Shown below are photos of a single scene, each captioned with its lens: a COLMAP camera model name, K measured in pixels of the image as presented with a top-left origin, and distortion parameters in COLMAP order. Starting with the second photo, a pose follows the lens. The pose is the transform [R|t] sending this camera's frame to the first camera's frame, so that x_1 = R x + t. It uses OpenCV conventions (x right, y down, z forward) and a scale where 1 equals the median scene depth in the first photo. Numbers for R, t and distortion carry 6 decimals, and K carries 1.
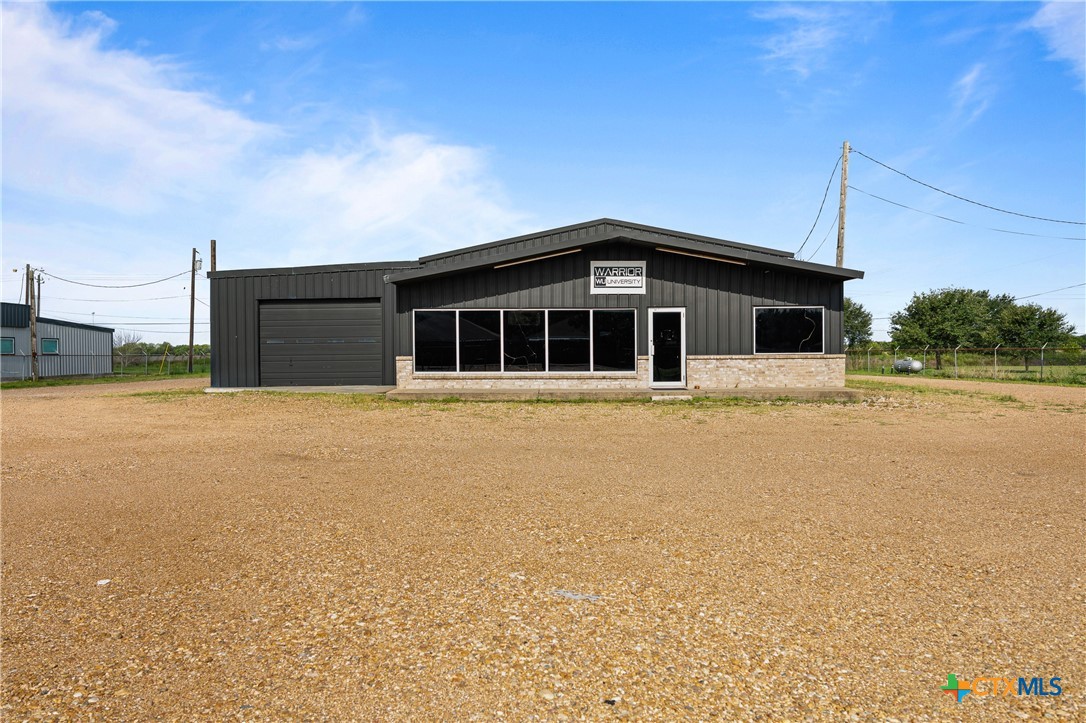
lens RADIAL K [[682.0, 0, 542.8], [0, 682.0, 364.6], [0, 0, 1]] dist [0.004726, -0.001529]
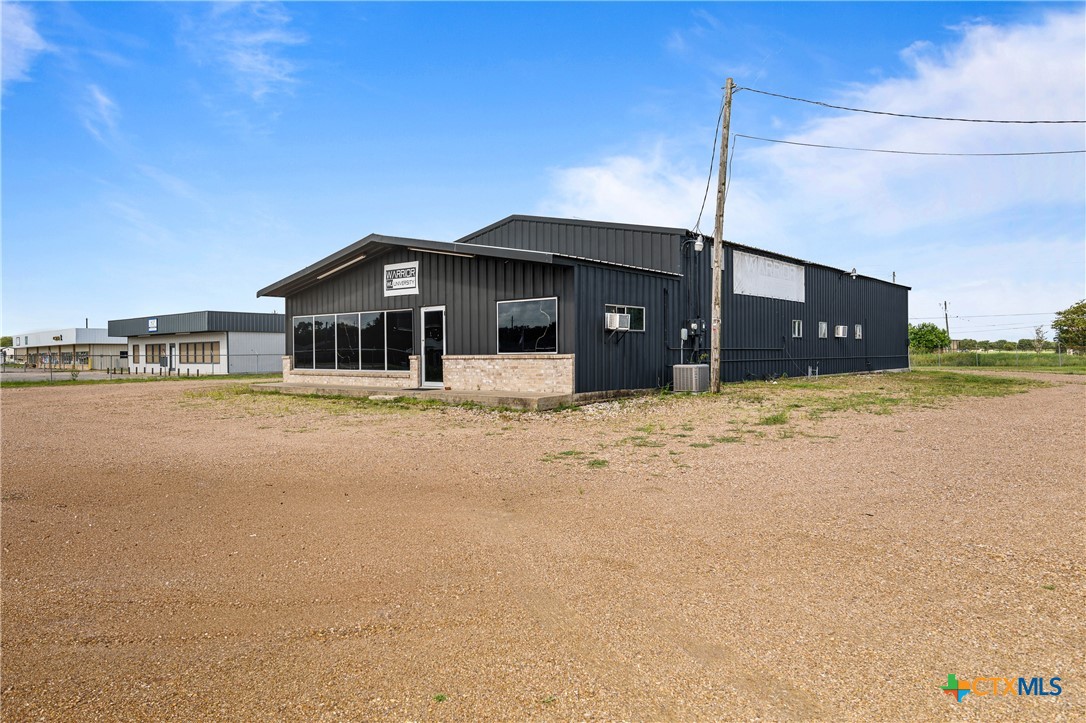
lens RADIAL K [[682.0, 0, 537.9], [0, 682.0, 356.2], [0, 0, 1]] dist [0.004726, -0.001529]
pose [[0.799854, 0.002301, -0.600191, 0.893810], [-0.009117, 0.999924, -0.008317, -0.005315], [0.600126, 0.012125, 0.799814, 0.304546]]
